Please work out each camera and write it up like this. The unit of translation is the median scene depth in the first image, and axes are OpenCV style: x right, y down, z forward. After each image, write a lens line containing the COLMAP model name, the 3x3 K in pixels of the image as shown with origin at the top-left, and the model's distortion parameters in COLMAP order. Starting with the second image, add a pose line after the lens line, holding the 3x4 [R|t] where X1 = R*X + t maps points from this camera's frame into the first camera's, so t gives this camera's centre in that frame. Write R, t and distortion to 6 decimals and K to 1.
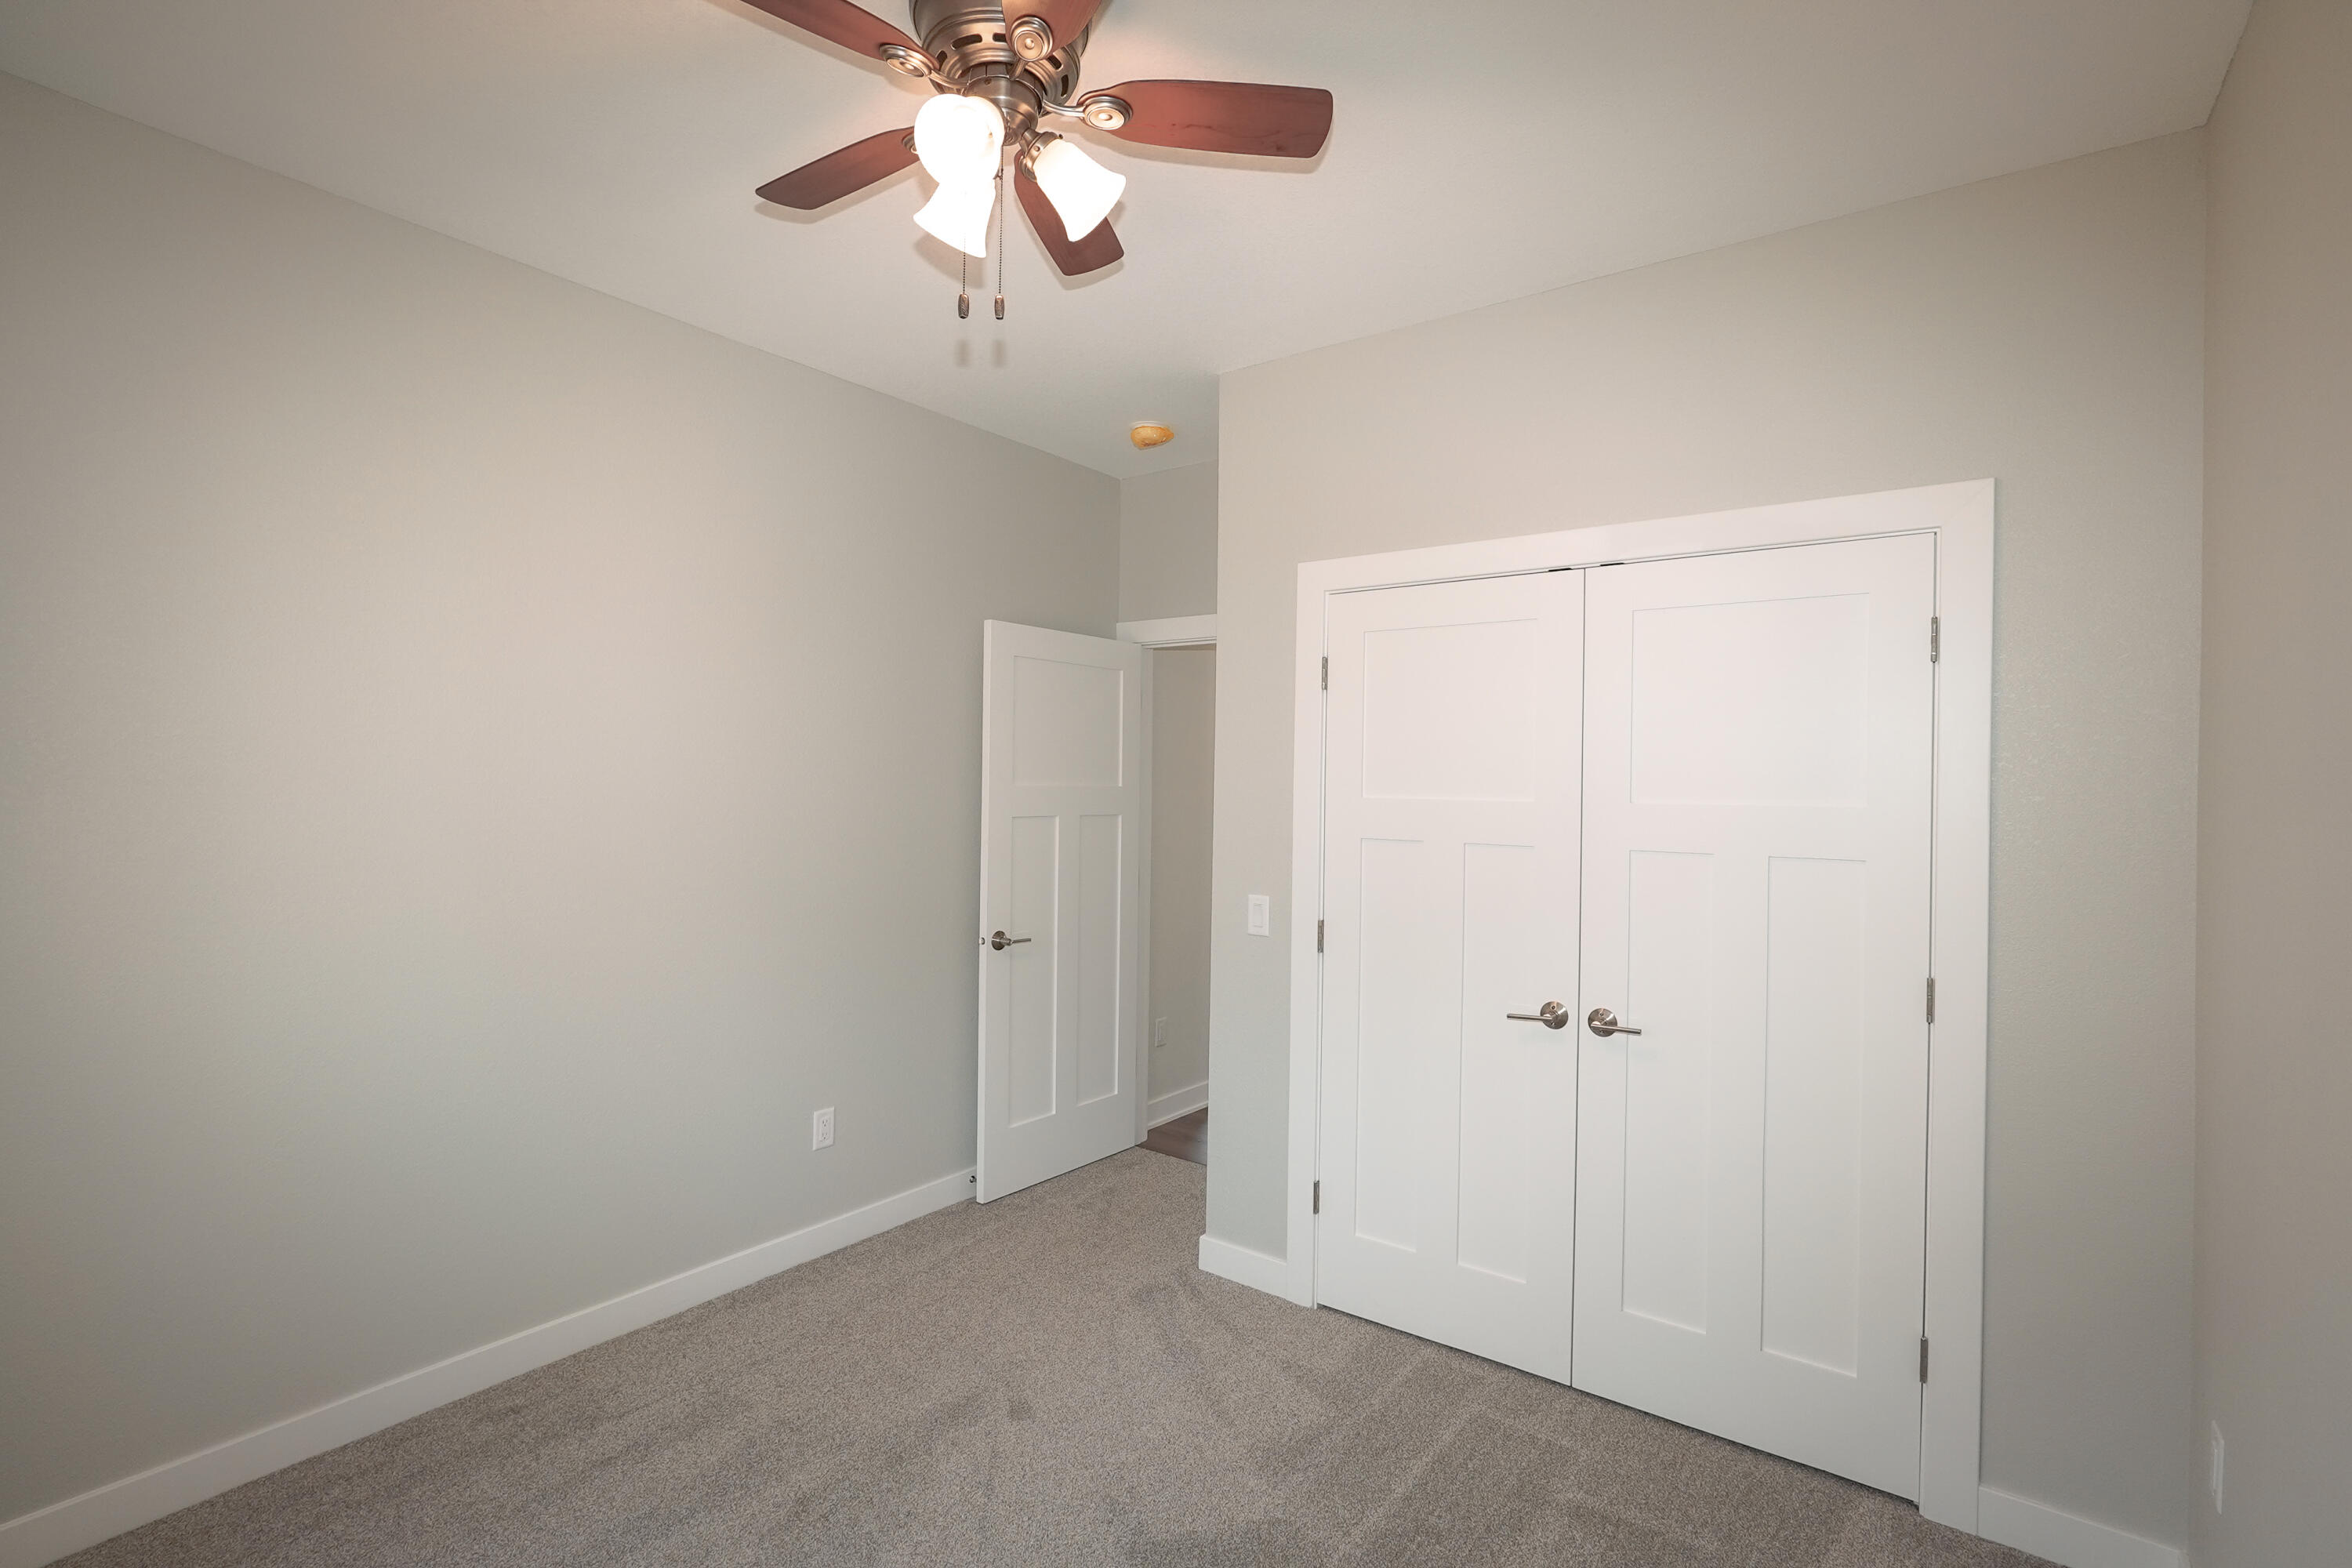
lens RADIAL K [[1081.9, 0, 1176.0], [0, 1081.9, 784.0], [0, 0, 1]] dist [-0.021217, 0.011336]
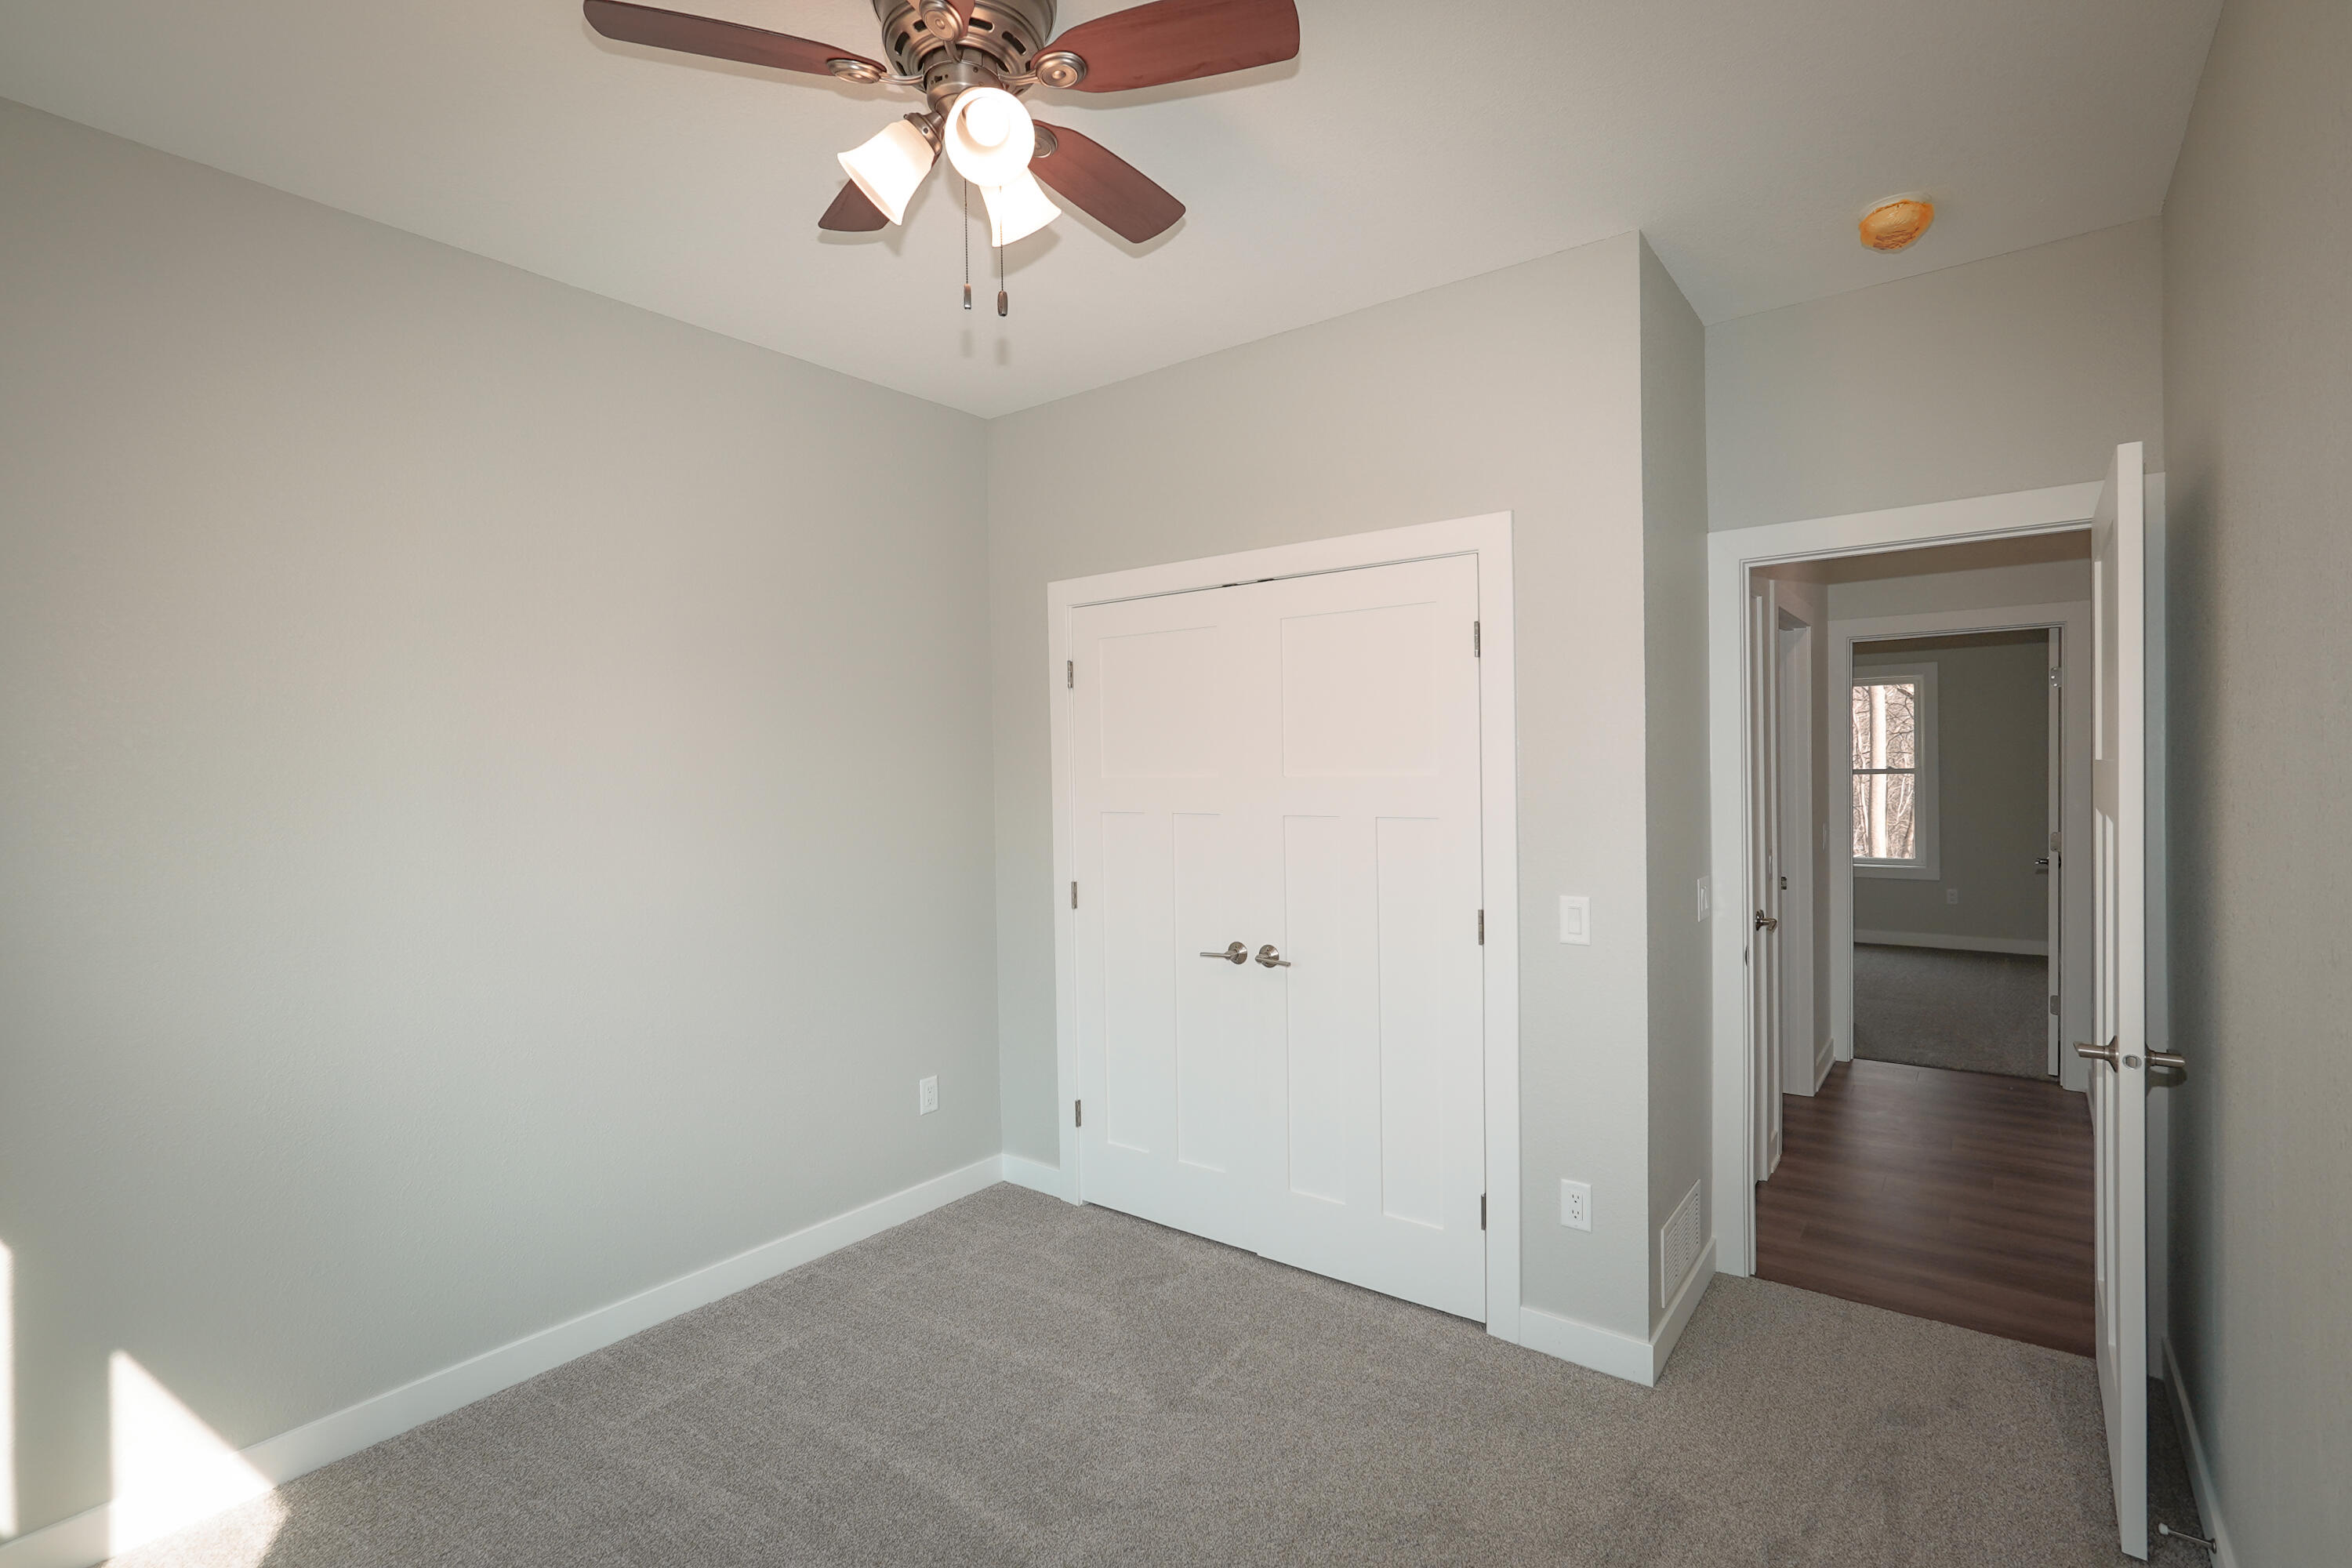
lens RADIAL K [[1081.9, 0, 1176.0], [0, 1081.9, 784.0], [0, 0, 1]] dist [-0.021217, 0.011336]
pose [[0.999410, -0.031174, -0.014387, 0.292697], [0.031397, 0.999385, 0.015596, 0.003016], [0.013892, -0.016038, 0.999775, -0.209805]]
